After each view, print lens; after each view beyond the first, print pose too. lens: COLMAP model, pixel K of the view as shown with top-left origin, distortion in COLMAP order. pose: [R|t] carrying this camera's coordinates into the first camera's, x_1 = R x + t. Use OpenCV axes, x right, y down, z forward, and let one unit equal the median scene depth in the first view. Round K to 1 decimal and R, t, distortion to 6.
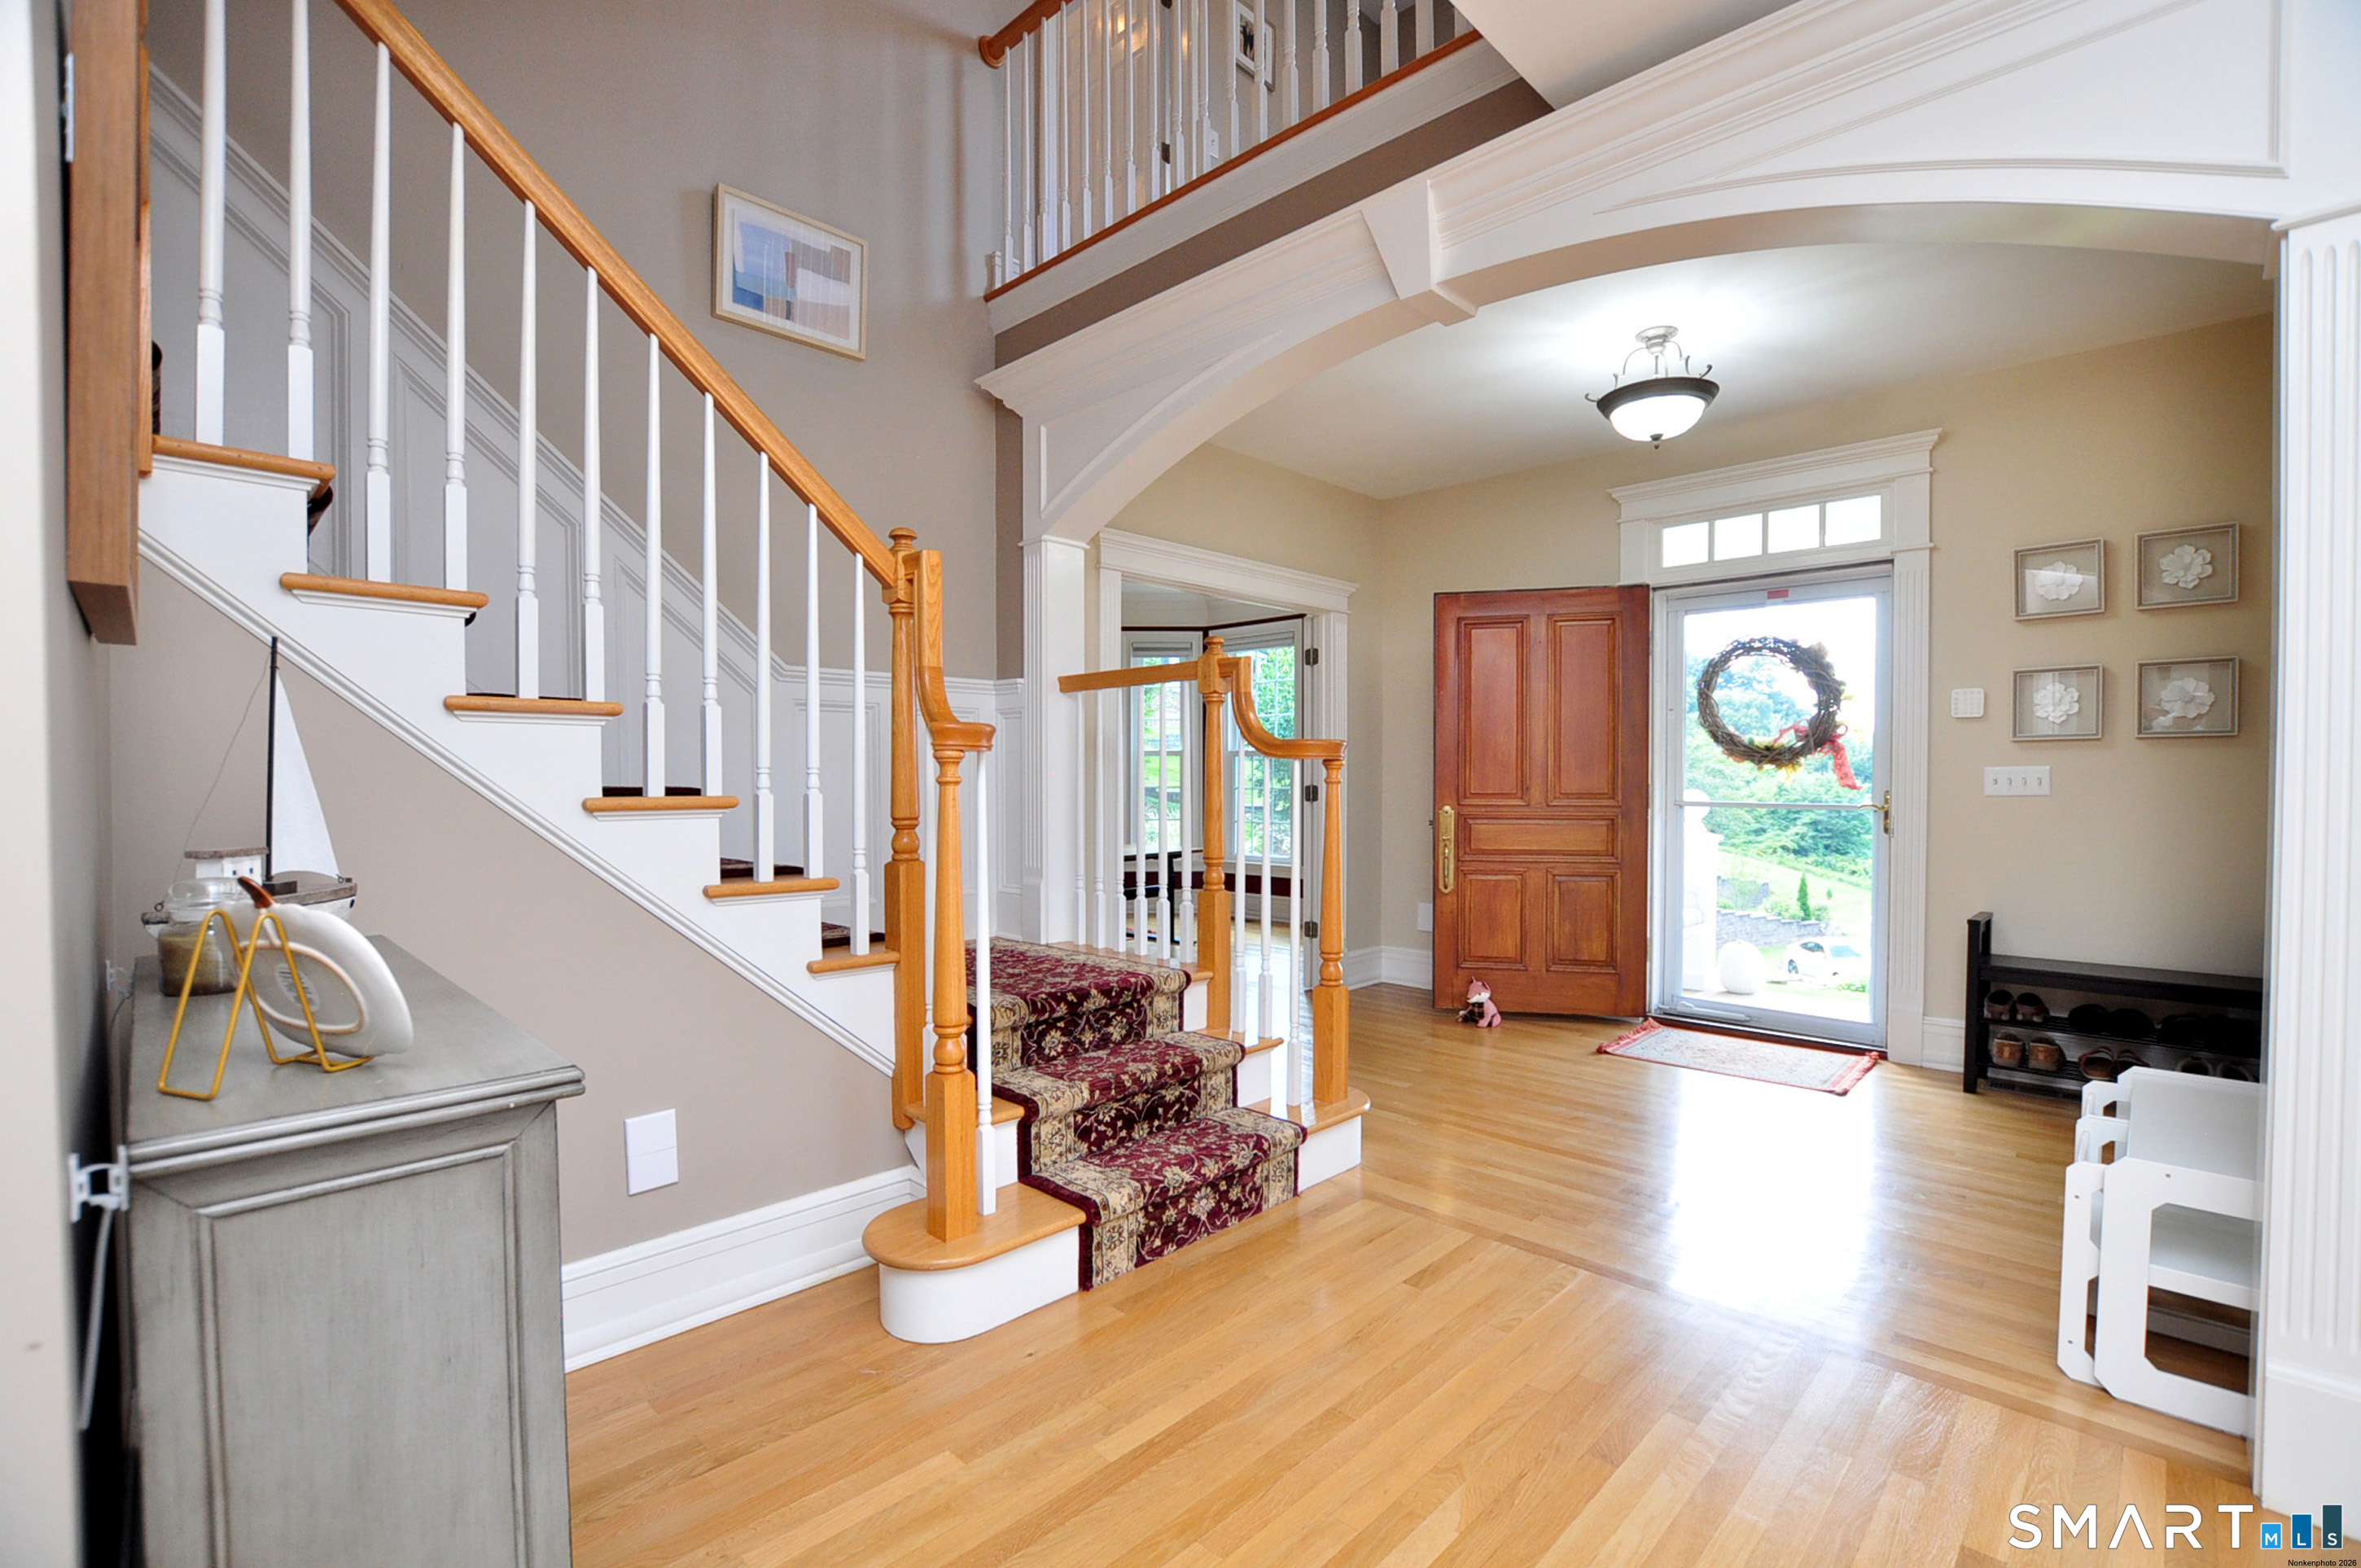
lens RADIAL K [[1034.0, 0, 1180.5], [0, 1034.0, 784.0], [0, 0, 1]] dist [-0.000997, -0.000092]
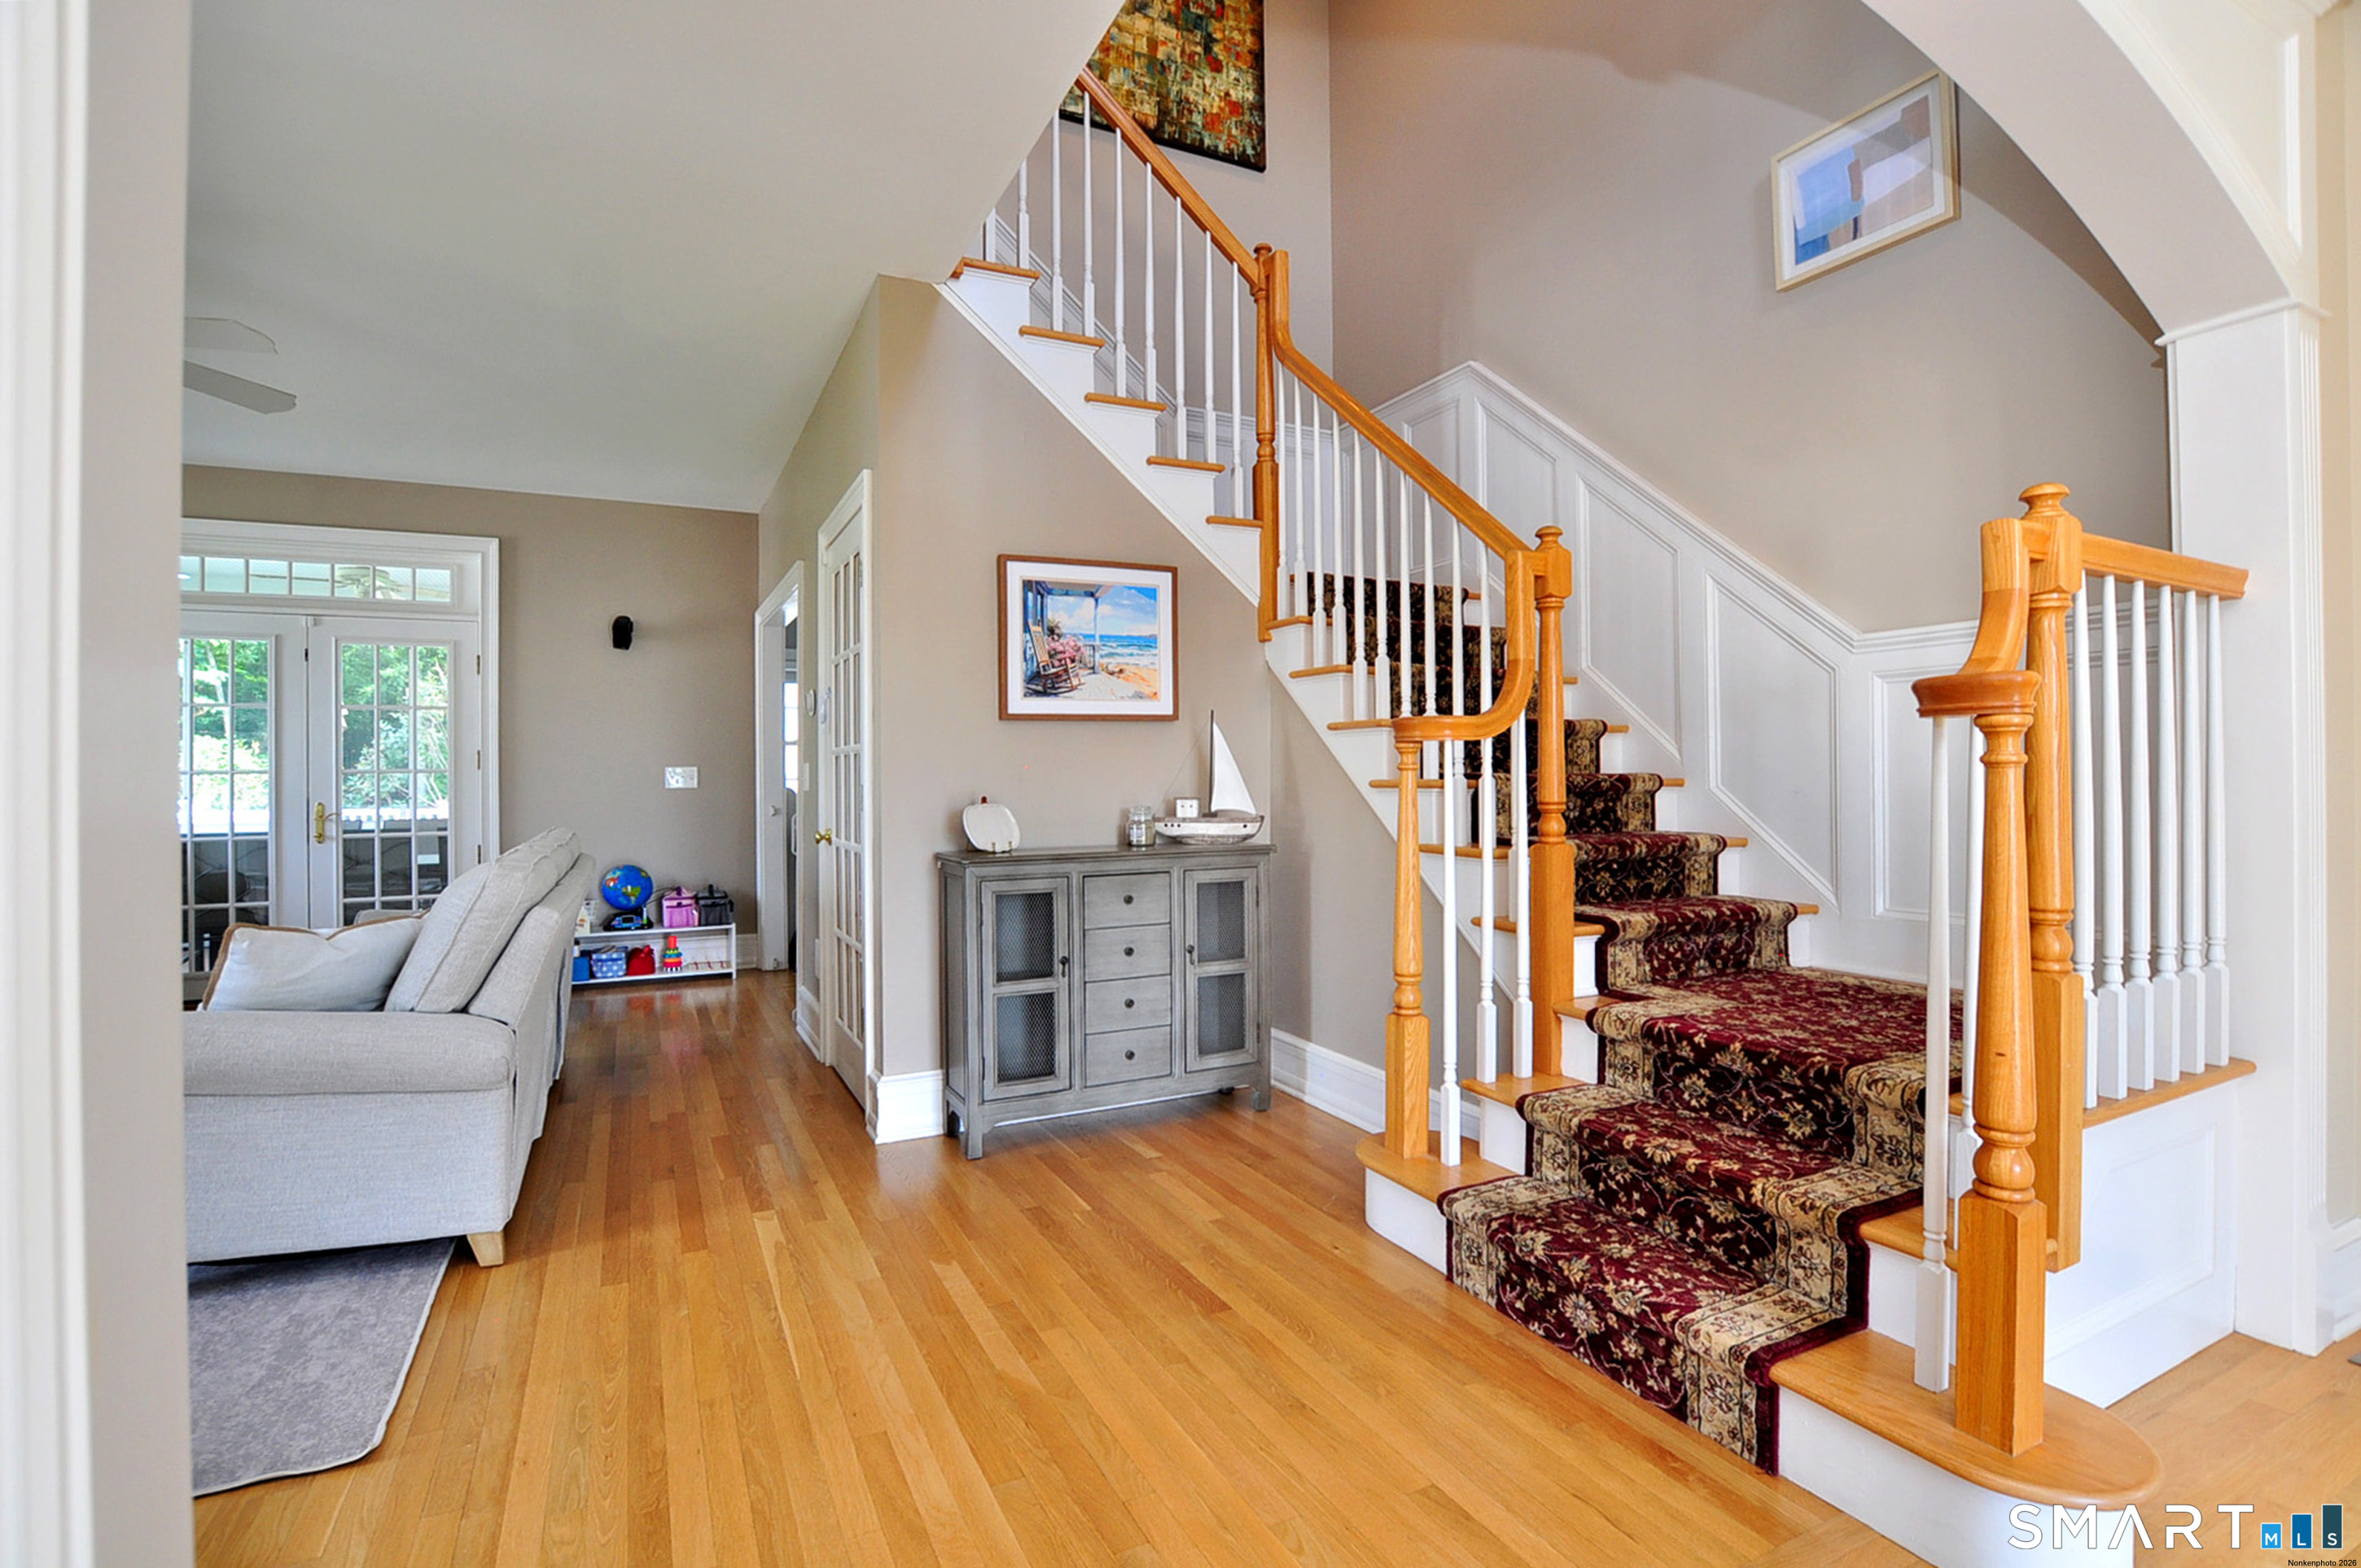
lens RADIAL K [[1034.0, 0, 1180.5], [0, 1034.0, 784.0], [0, 0, 1]] dist [-0.000997, -0.000092]
pose [[-0.264685, 0.012964, -0.964248, 0.734631], [-0.009819, 0.999822, 0.016137, 0.004835], [0.964285, 0.013740, -0.264511, 0.808453]]
